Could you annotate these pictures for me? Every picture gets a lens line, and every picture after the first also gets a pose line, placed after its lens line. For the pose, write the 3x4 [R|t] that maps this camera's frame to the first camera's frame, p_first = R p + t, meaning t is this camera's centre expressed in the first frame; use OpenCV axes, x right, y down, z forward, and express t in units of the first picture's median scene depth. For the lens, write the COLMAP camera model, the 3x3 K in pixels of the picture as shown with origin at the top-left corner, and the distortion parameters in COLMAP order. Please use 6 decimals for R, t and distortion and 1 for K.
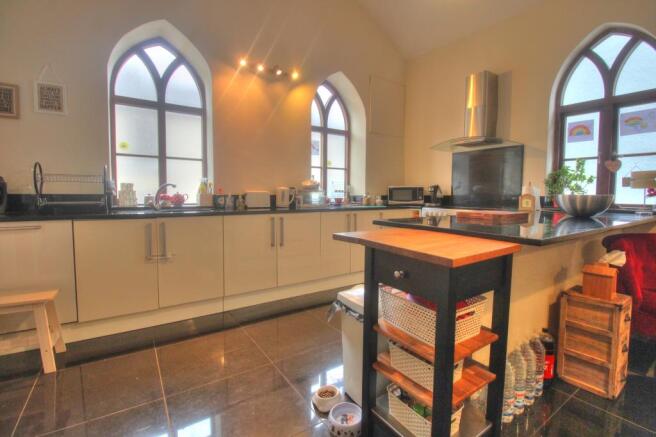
lens RADIAL K [[307.2, 0, 327.4], [0, 307.2, 215.8], [0, 0, 1]] dist [-0.004946, -0.000978]
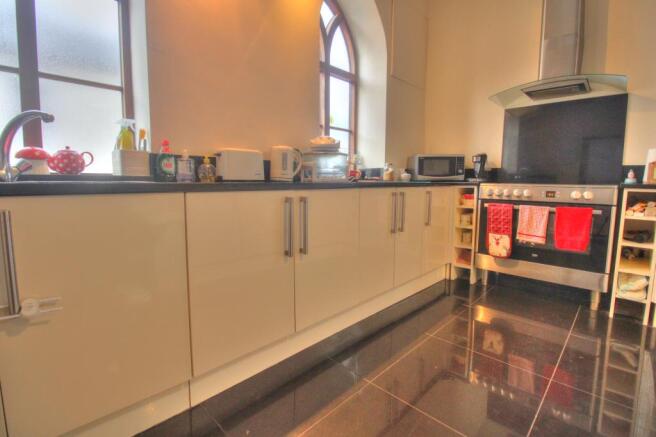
lens RADIAL K [[307.2, 0, 329.8], [0, 307.2, 216.2], [0, 0, 1]] dist [-0.004946, -0.000978]
pose [[0.979722, -0.020780, 0.199282, -0.174692], [0.011319, 0.998759, 0.048501, 0.009971], [-0.200042, -0.045261, 0.978741, 0.420499]]
